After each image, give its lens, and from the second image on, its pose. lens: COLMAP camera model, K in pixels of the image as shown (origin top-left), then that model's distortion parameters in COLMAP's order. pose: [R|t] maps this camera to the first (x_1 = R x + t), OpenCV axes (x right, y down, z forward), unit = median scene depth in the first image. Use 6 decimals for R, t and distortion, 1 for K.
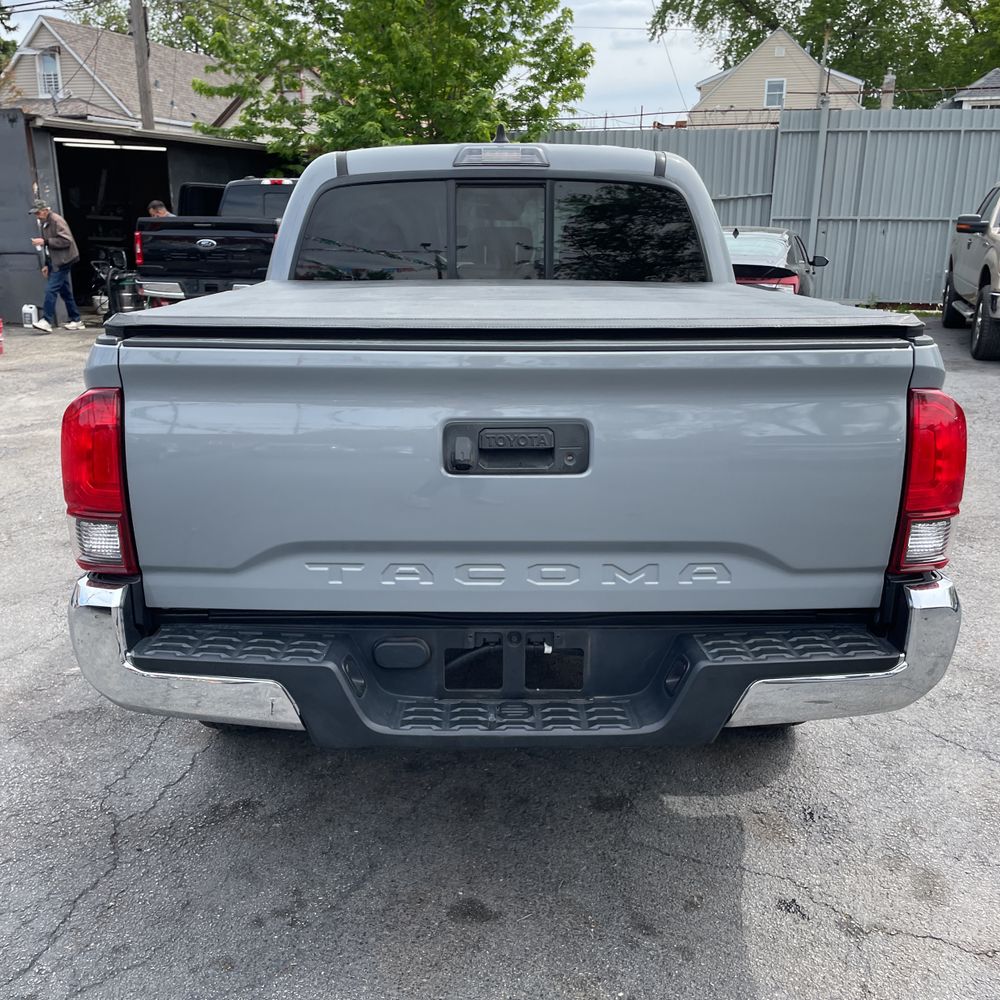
lens RADIAL K [[1001.9, 0, 491.6], [0, 1001.9, 493.7], [0, 0, 1]] dist [0.090568, -0.111492]
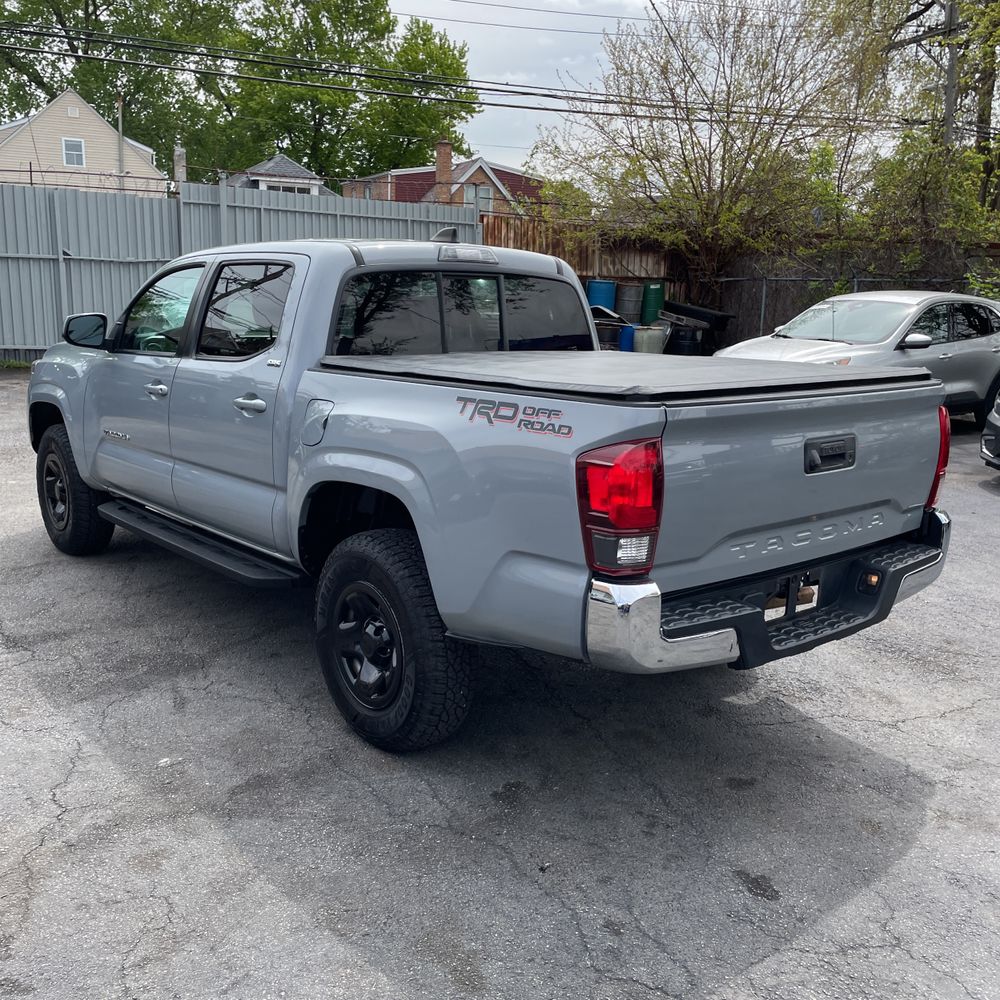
lens RADIAL K [[1011.9, 0, 496.3], [0, 1011.9, 495.8], [0, 0, 1]] dist [0.095262, -0.140819]
pose [[0.767174, -0.109005, 0.632109, -1.167973], [0.143485, 0.989646, -0.003482, -0.041003], [-0.625184, 0.093369, 0.774872, 0.044306]]
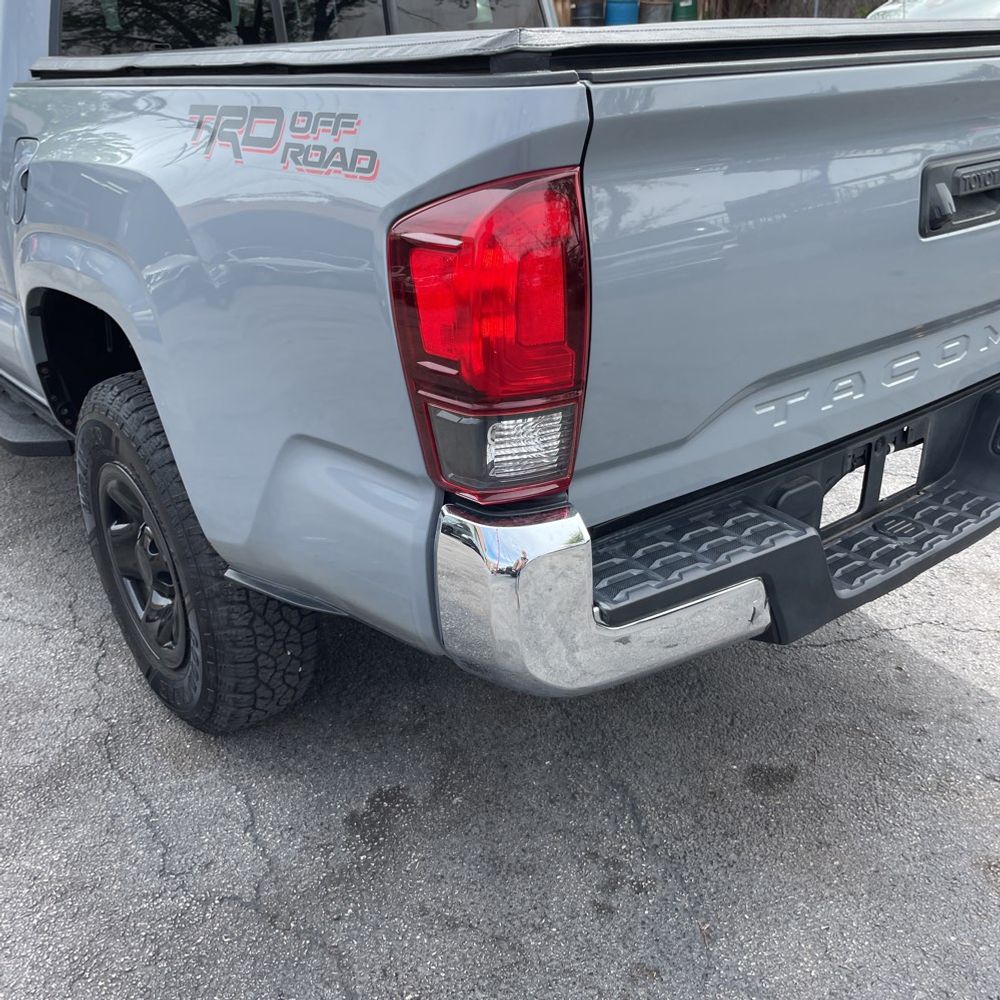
lens RADIAL K [[1001.9, 0, 491.6], [0, 1001.9, 493.7], [0, 0, 1]] dist [0.090568, -0.111492]
pose [[0.785407, -0.272901, 0.555572, -0.619399], [0.187787, 0.960313, 0.206239, -0.043059], [-0.589806, -0.057653, 0.805484, 0.457302]]
